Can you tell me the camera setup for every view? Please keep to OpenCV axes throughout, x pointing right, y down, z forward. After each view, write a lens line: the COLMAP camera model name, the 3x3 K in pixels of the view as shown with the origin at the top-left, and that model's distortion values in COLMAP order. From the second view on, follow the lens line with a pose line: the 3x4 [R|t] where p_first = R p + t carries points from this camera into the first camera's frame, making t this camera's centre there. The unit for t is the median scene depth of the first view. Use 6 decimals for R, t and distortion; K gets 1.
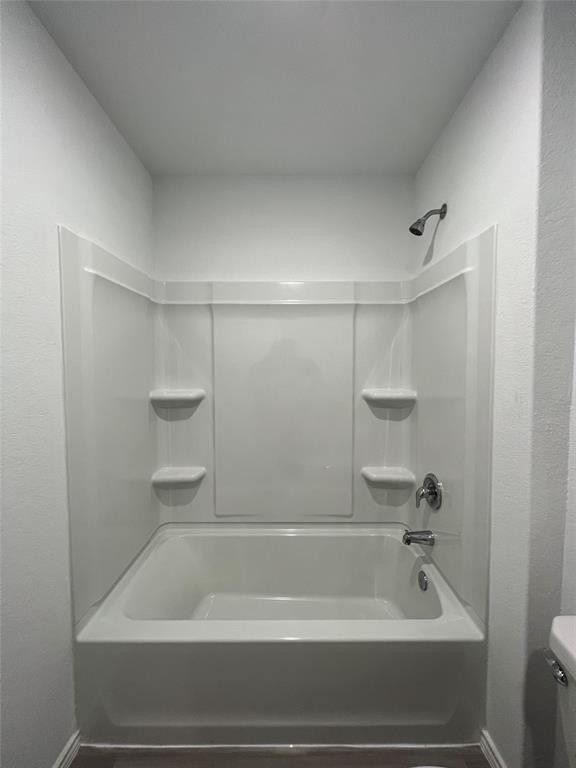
lens RADIAL K [[306.0, 0, 288.7], [0, 306.0, 380.5], [0, 0, 1]] dist [-0.000239, 0.000043]
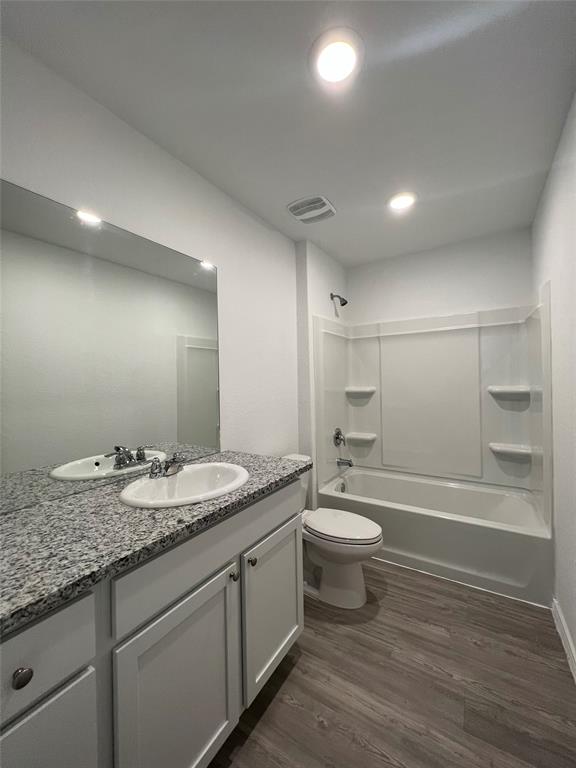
lens RADIAL K [[306.0, 0, 288.7], [0, 306.0, 380.5], [0, 0, 1]] dist [-0.000239, 0.000043]
pose [[0.848071, -0.016250, -0.529633, 0.215999], [-0.006825, 0.999112, -0.041583, 0.068681], [0.529838, 0.038880, 0.847207, -0.690737]]
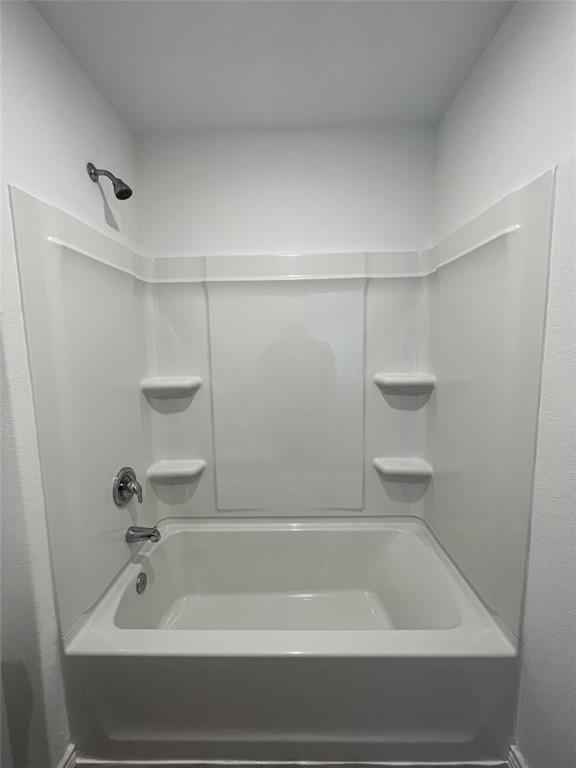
lens RADIAL K [[306.0, 0, 288.7], [0, 306.0, 380.5], [0, 0, 1]] dist [-0.000239, 0.000043]
pose [[0.999713, -0.015519, -0.018241, 0.004124], [0.016497, 0.998364, 0.054749, -0.005401], [0.017362, -0.055034, 0.998334, 0.091559]]
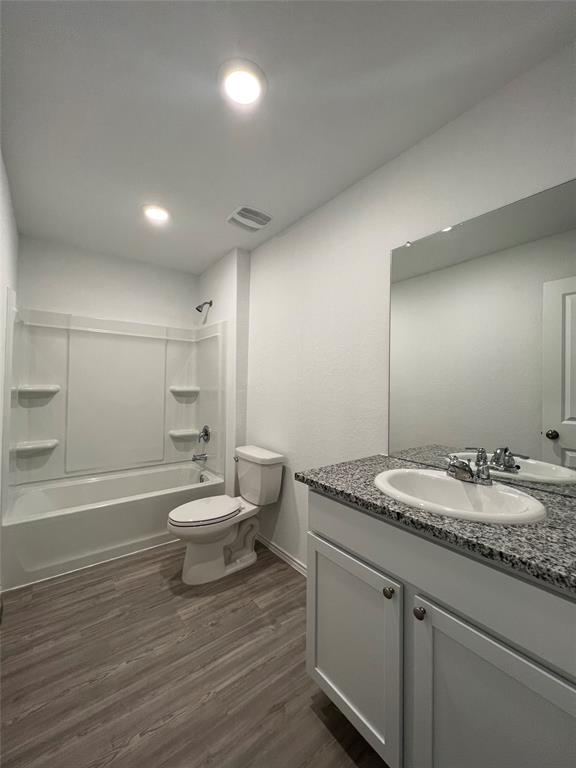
lens RADIAL K [[306.0, 0, 288.7], [0, 306.0, 380.5], [0, 0, 1]] dist [-0.000239, 0.000043]
pose [[0.787212, 0.022546, 0.616271, -0.325513], [0.014574, 0.998372, -0.055142, 0.106042], [-0.616511, 0.052390, 0.785601, -0.858463]]
